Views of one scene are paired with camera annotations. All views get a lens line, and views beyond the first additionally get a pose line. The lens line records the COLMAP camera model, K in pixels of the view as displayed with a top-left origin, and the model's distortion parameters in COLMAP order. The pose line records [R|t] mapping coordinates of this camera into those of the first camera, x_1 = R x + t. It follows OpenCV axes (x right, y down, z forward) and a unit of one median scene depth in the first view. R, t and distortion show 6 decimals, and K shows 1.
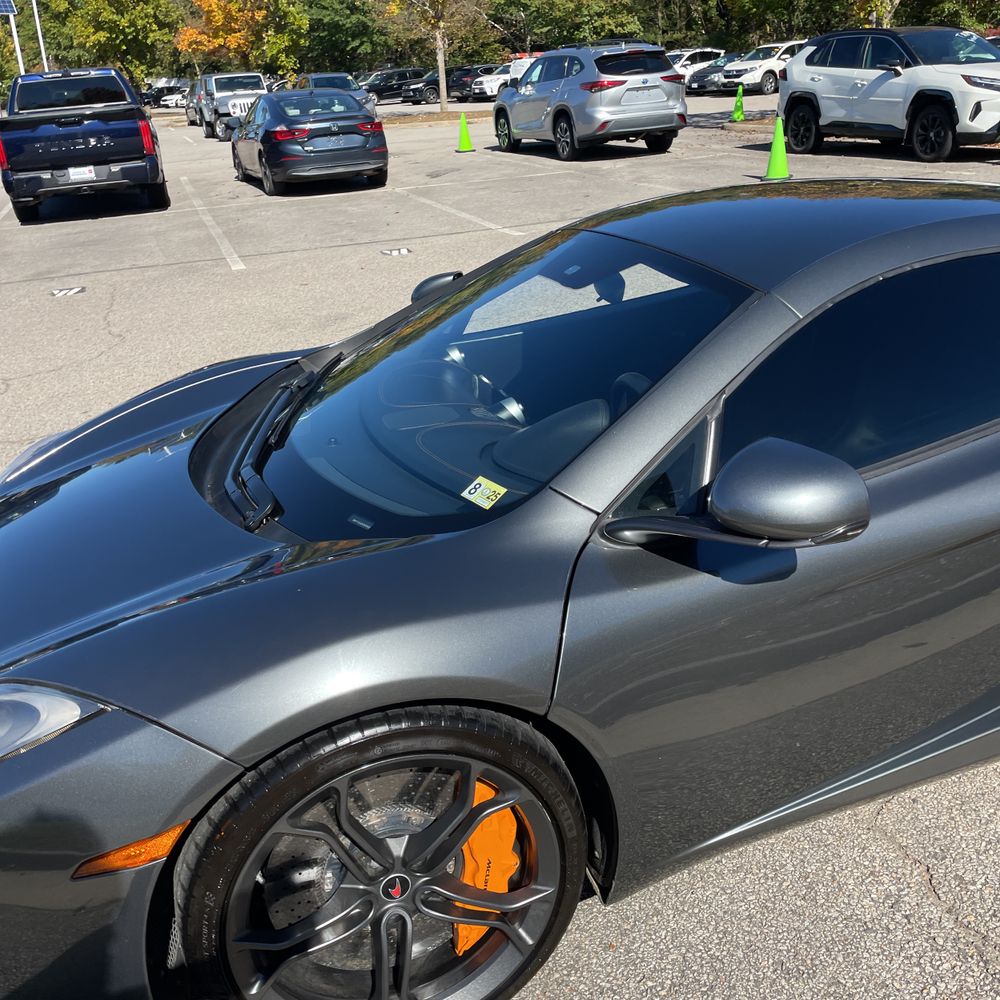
lens RADIAL K [[1021.3, 0, 498.6], [0, 1021.3, 476.7], [0, 0, 1]] dist [0.088066, -0.134360]
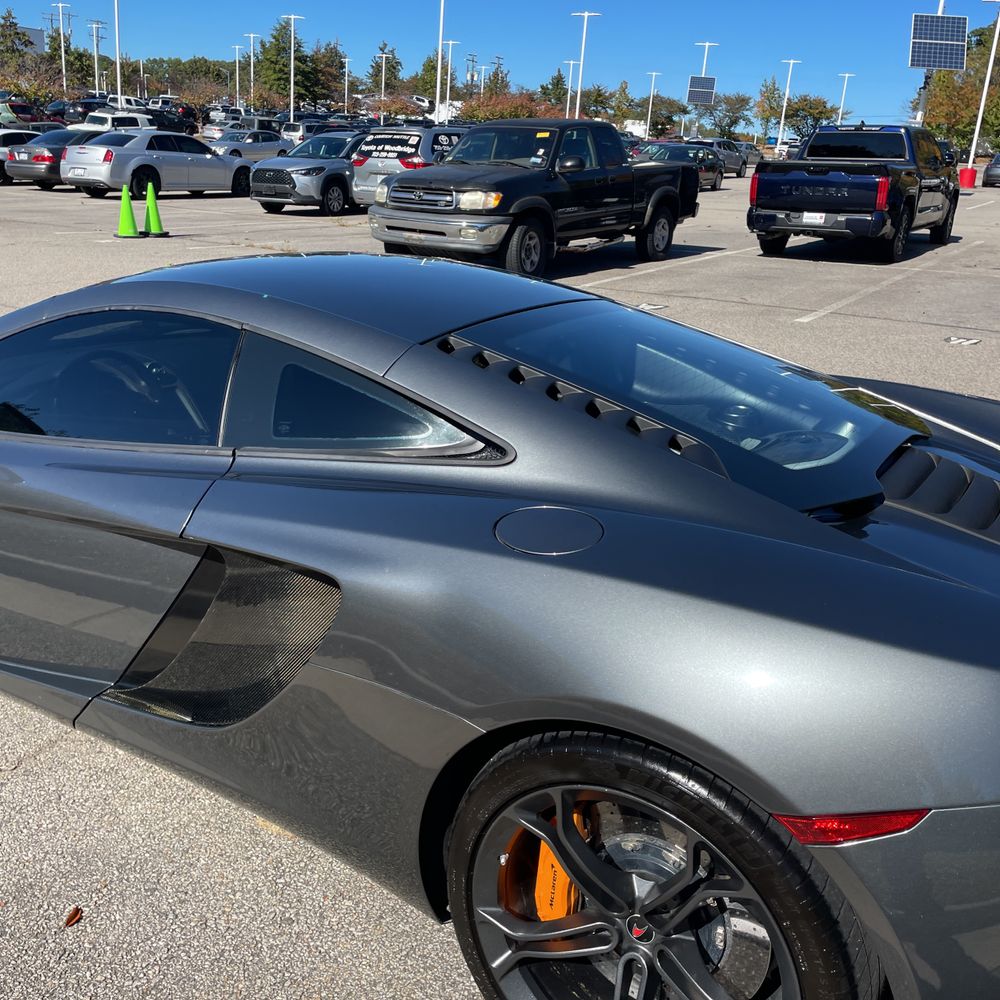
lens RADIAL K [[1004.3, 0, 519.9], [0, 1004.3, 494.2], [0, 0, 1]] dist [0.094540, -0.130240]
pose [[0.646535, 0.336954, -0.684437, 0.180006], [-0.354213, 0.927190, 0.121865, -0.034992], [0.675666, 0.163647, 0.718815, 0.054709]]
